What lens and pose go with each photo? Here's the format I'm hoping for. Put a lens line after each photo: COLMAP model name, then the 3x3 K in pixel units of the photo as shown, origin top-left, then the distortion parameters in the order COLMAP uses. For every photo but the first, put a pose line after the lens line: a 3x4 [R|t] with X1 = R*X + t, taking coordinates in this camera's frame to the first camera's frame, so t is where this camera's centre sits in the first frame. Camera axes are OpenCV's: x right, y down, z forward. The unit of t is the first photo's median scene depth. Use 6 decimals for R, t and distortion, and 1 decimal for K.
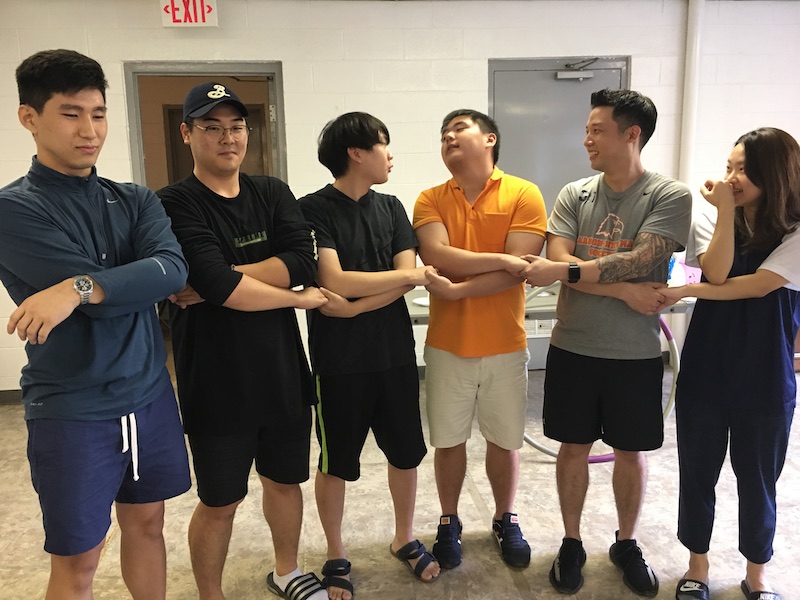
lens RADIAL K [[673.7, 0, 391.4], [0, 673.7, 300.2], [0, 0, 1]] dist [0.087916, -0.117539]
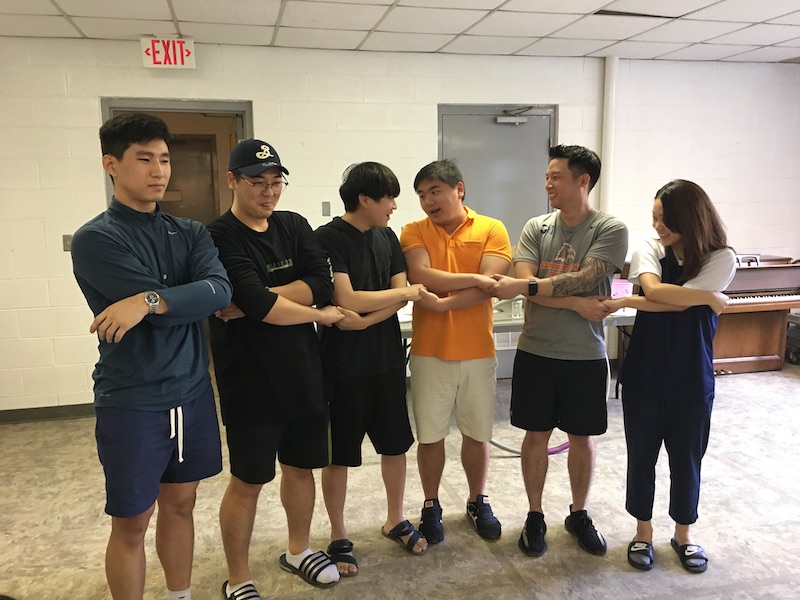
lens RADIAL K [[673.7, 0, 399.0], [0, 673.7, 296.2], [0, 0, 1]] dist [0.087916, -0.117539]
pose [[0.991924, -0.008239, 0.126565, -0.120717], [0.013355, 0.999125, -0.039630, 0.013915], [-0.126128, 0.041000, 0.991166, -0.170139]]
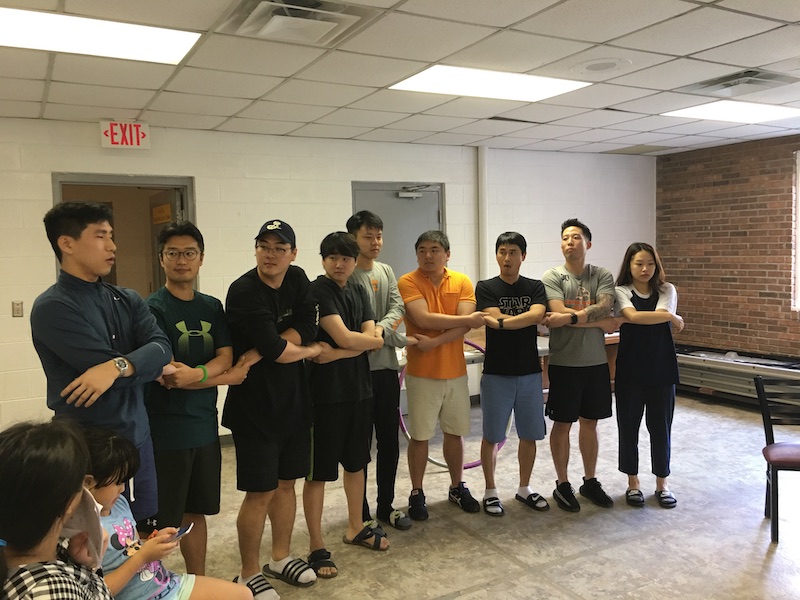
lens RADIAL K [[673.7, 0, 393.6], [0, 673.7, 295.2], [0, 0, 1]] dist [0.087916, -0.117539]
pose [[0.926825, -0.024334, 0.374703, -0.514822], [0.073265, 0.990438, -0.116898, 0.050845], [-0.368276, 0.135796, 0.919746, -0.397099]]
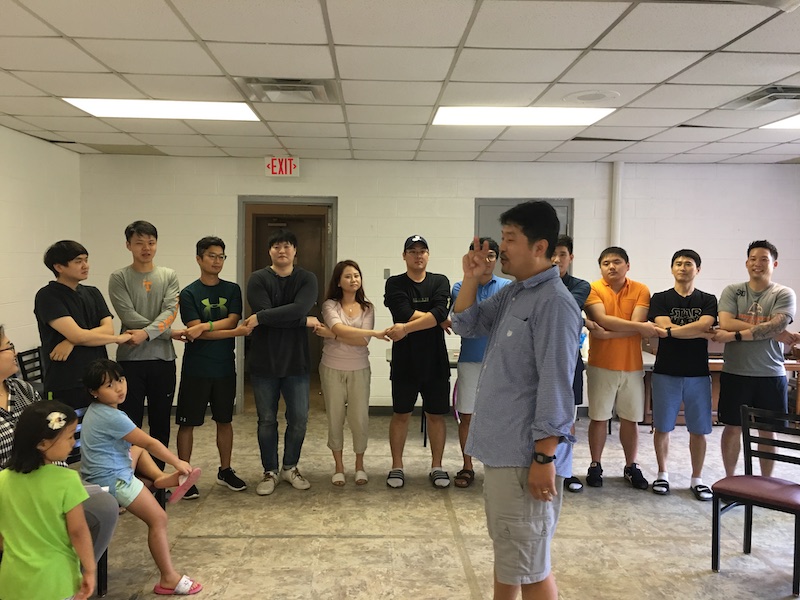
lens RADIAL K [[673.7, 0, 392.1], [0, 673.7, 292.5], [0, 0, 1]] dist [0.087916, -0.117539]
pose [[0.995331, 0.040812, -0.087470, 0.182206], [-0.052497, 0.989351, -0.135755, 0.113381], [0.080998, 0.139713, 0.986874, -0.822960]]
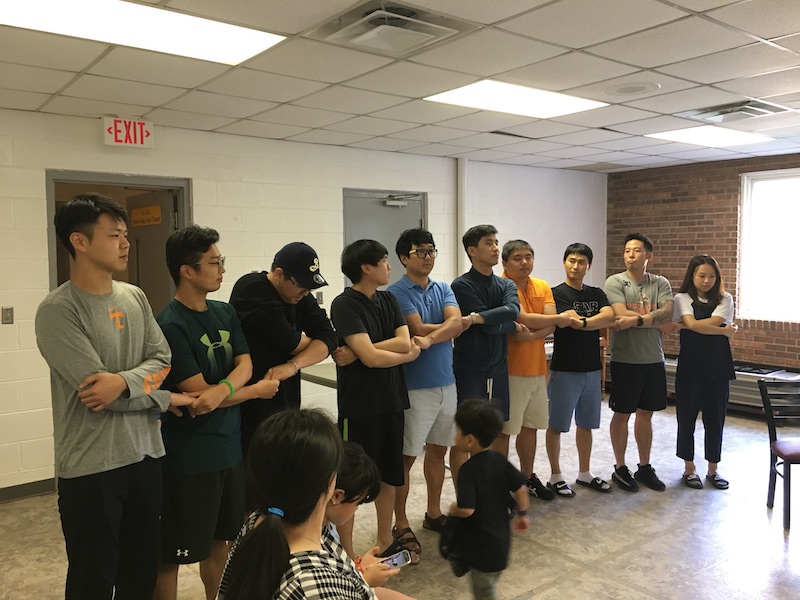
lens RADIAL K [[673.7, 0, 393.8], [0, 673.7, 294.5], [0, 0, 1]] dist [0.087916, -0.117539]
pose [[0.857520, -0.013424, 0.514275, -0.828300], [0.084969, 0.989626, -0.115849, 0.024304], [-0.507385, 0.143040, 0.849765, -0.261763]]
